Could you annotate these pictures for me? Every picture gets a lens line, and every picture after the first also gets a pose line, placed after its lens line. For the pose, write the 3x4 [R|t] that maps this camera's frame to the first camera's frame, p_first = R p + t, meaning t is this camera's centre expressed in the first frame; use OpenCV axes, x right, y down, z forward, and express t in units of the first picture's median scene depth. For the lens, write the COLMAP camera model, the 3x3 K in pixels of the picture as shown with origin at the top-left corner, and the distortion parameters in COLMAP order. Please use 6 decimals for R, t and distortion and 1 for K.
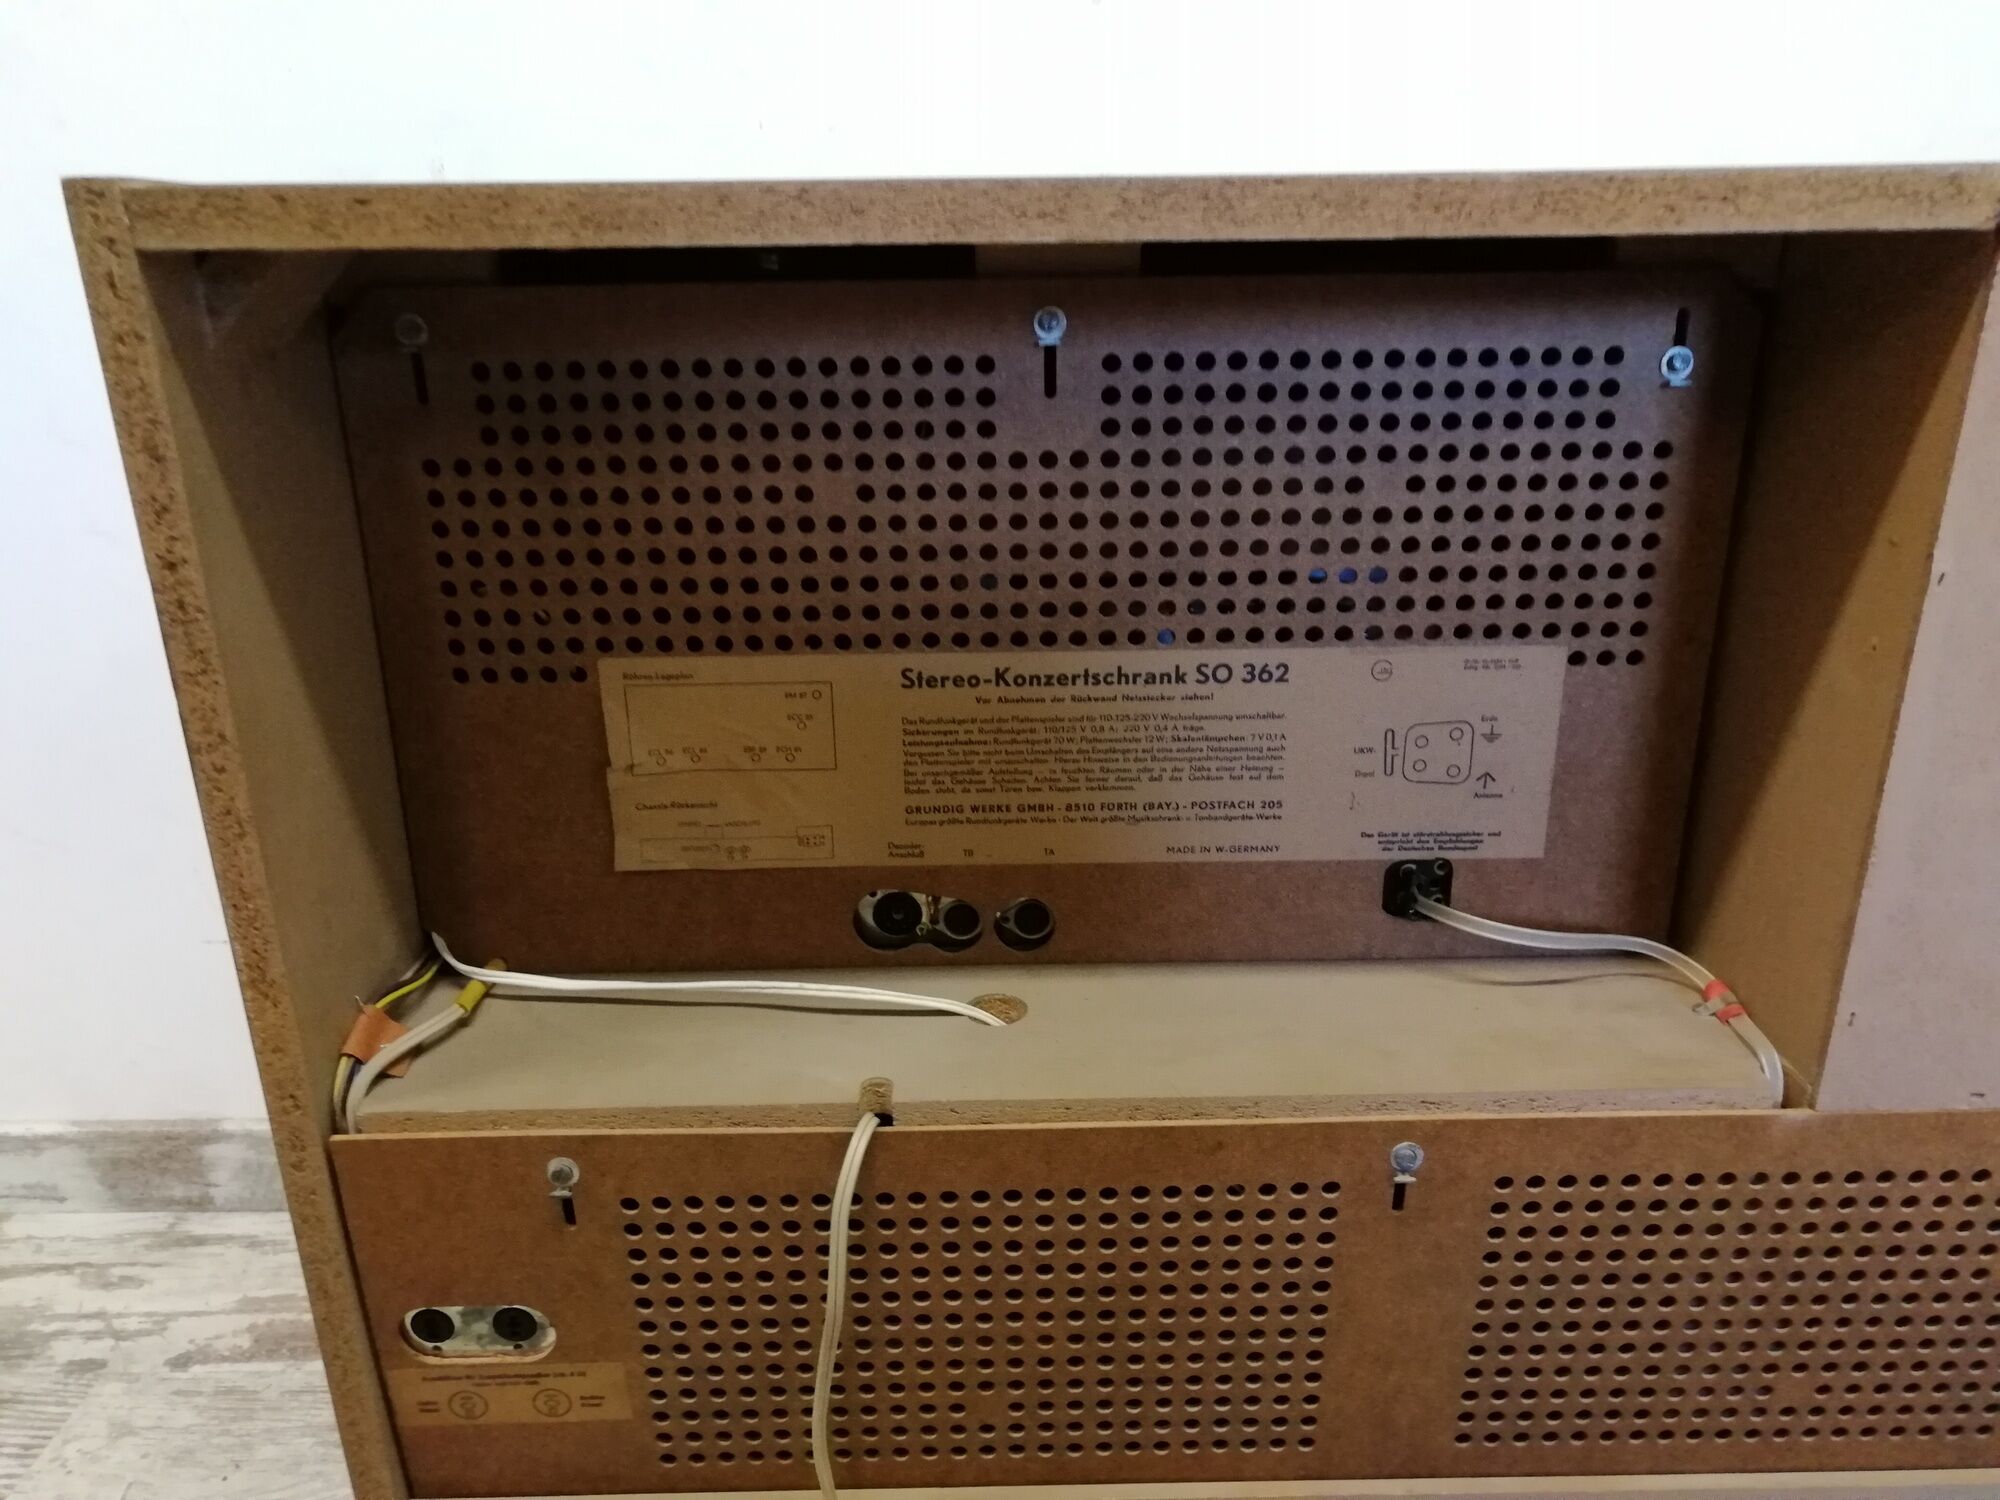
lens RADIAL K [[1395.1, 0, 1016.3], [0, 1395.1, 748.2], [0, 0, 1]] dist [-0.003376, 0.000737]
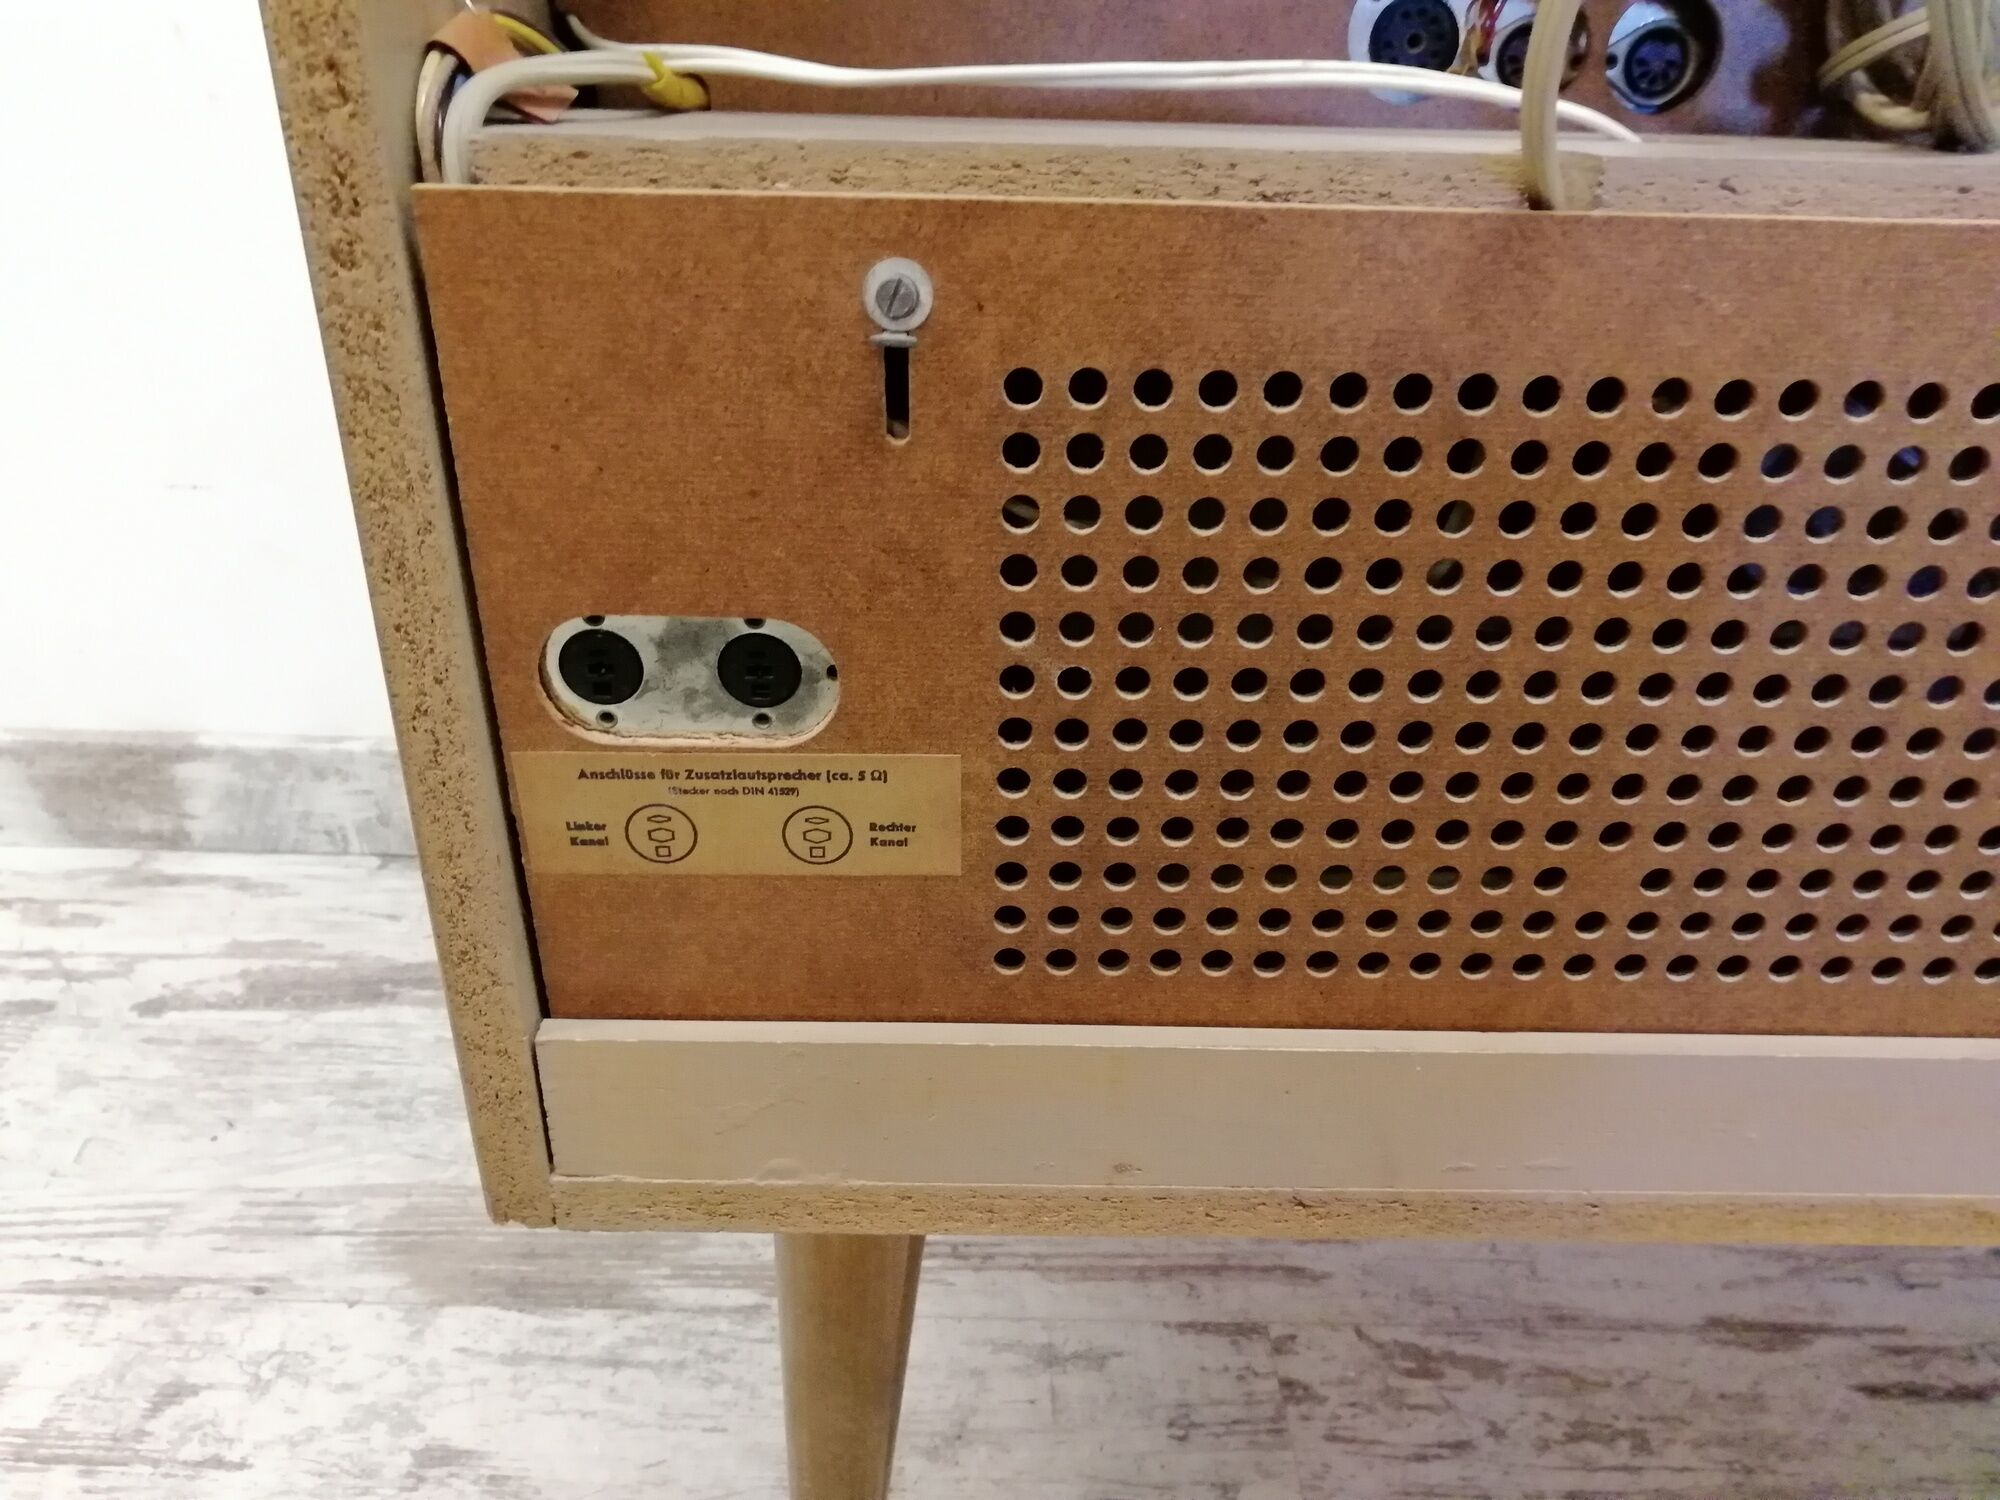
lens RADIAL K [[1395.1, 0, 1008.7], [0, 1395.1, 764.2], [0, 0, 1]] dist [-0.003376, 0.000737]
pose [[0.999348, 0.033947, 0.012334, -0.265376], [-0.035157, 0.992532, 0.116810, 0.375215], [-0.008276, -0.117168, 0.993078, 0.464323]]
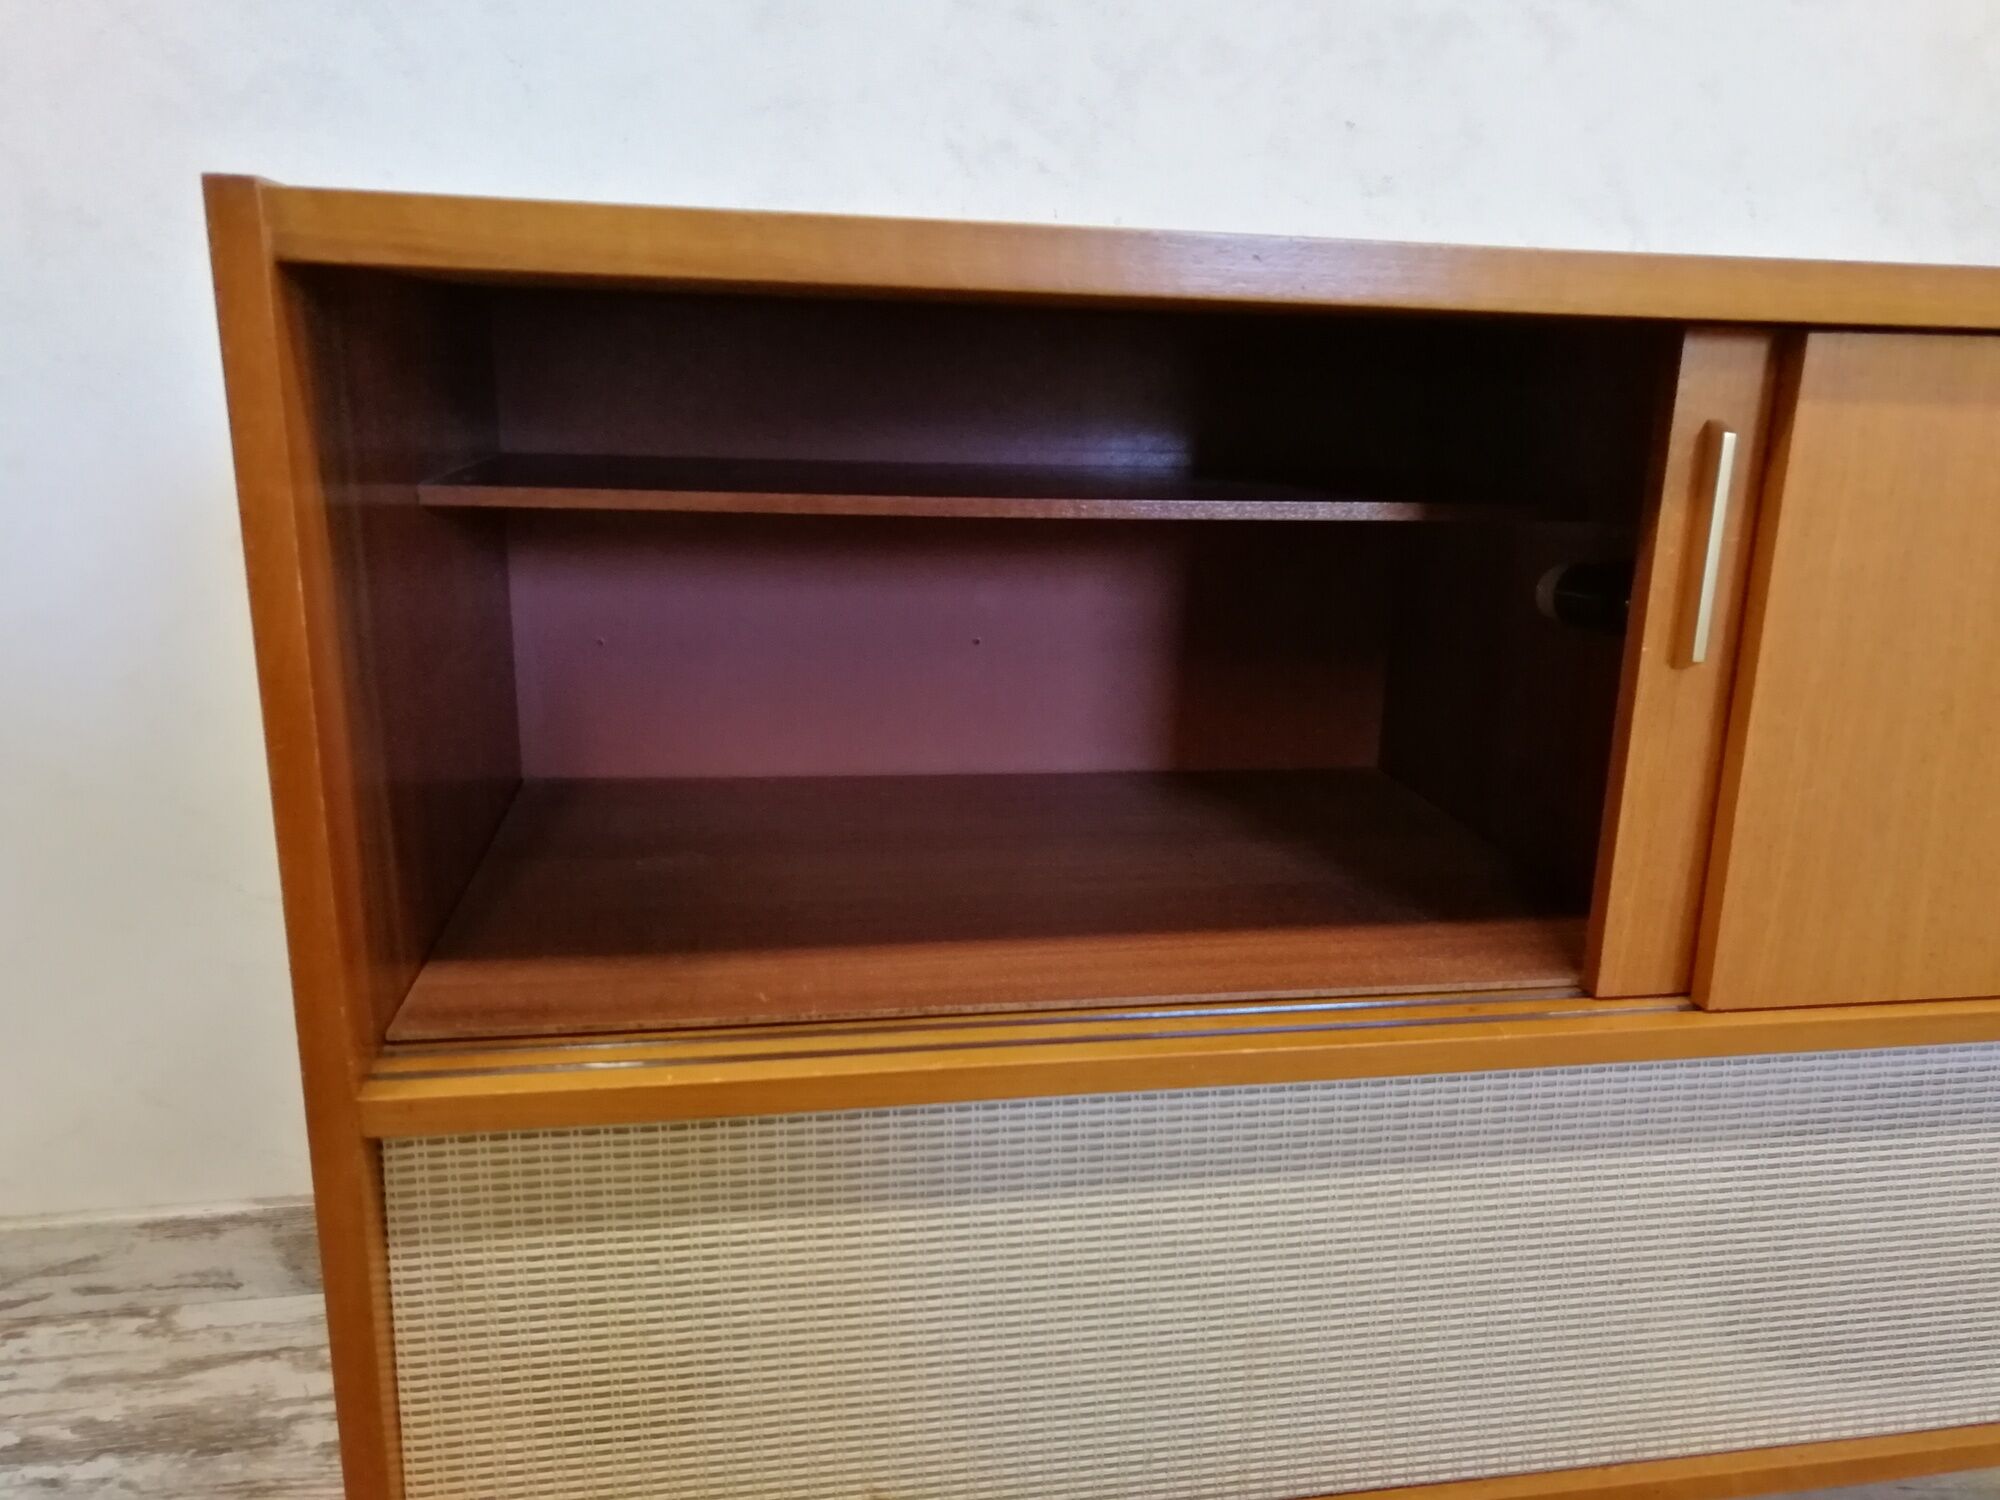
lens RADIAL K [[1395.1, 0, 984.8], [0, 1395.1, 739.3], [0, 0, 1]] dist [-0.003376, 0.000737]
pose [[0.986620, -0.010396, 0.162704, -0.714825], [0.023527, 0.996598, -0.078988, 0.088059], [-0.161330, 0.081759, 0.983508, -0.087558]]
